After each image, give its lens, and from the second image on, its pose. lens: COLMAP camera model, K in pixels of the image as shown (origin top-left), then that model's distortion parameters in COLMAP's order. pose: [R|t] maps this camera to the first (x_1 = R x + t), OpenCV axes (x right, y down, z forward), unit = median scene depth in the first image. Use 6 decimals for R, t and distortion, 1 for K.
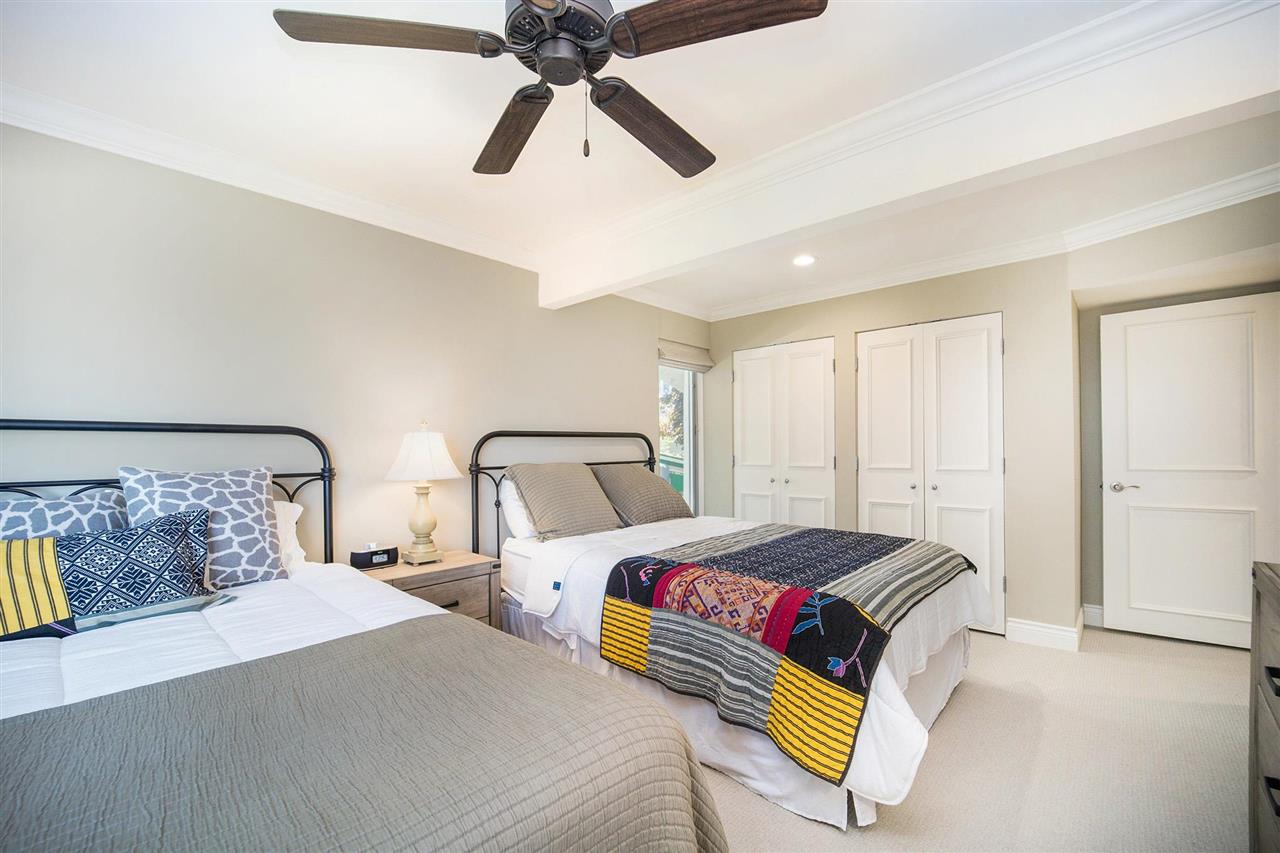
lens RADIAL K [[531.8, 0, 645.9], [0, 531.8, 453.6], [0, 0, 1]] dist [-0.002263, -0.000105]
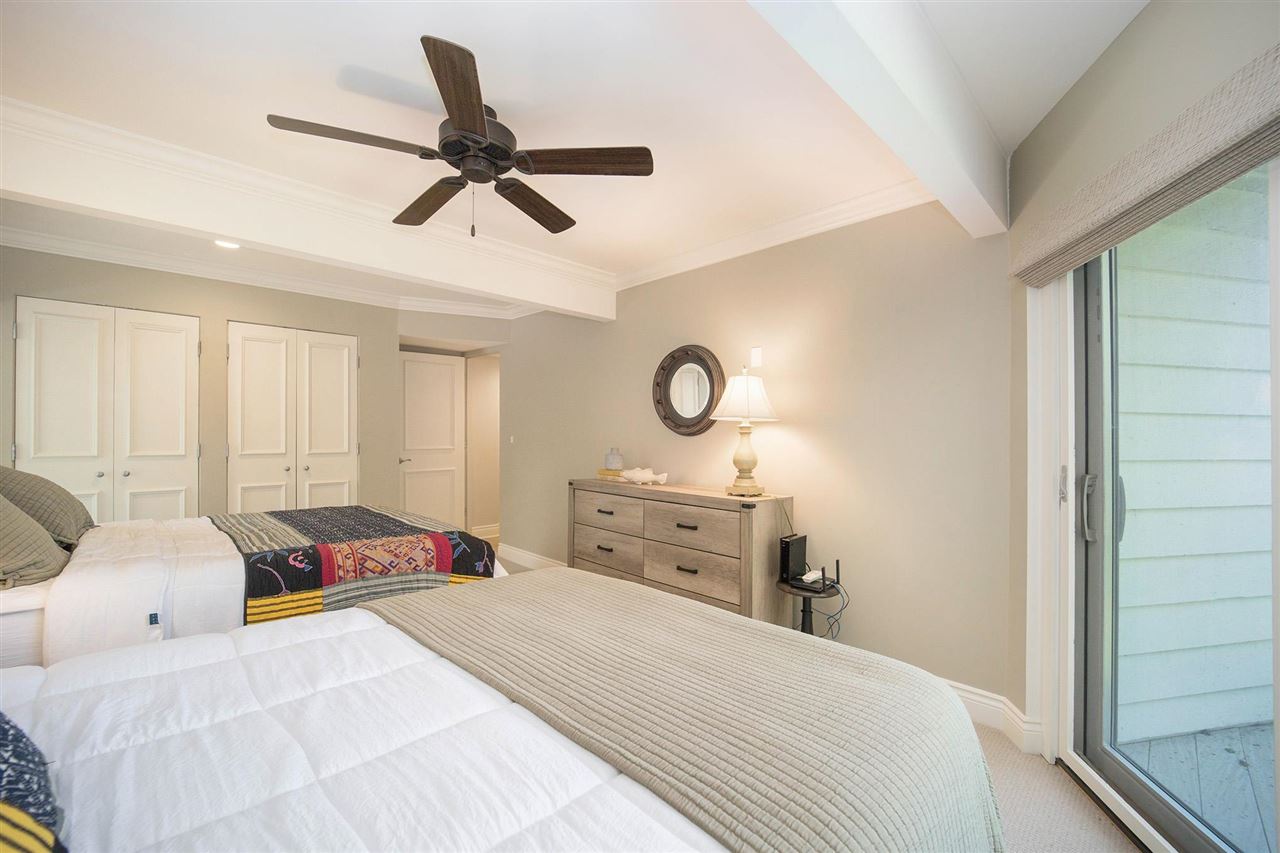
lens RADIAL K [[524.3, 0, 640.0], [0, 524.3, 426.5], [0, 0, 1]] dist [-0.011194, -0.000085]
pose [[0.054235, 0.020577, 0.998316, -1.041604], [0.003105, 0.999779, -0.020776, -0.007015], [-0.998523, 0.004227, 0.054159, 0.326470]]
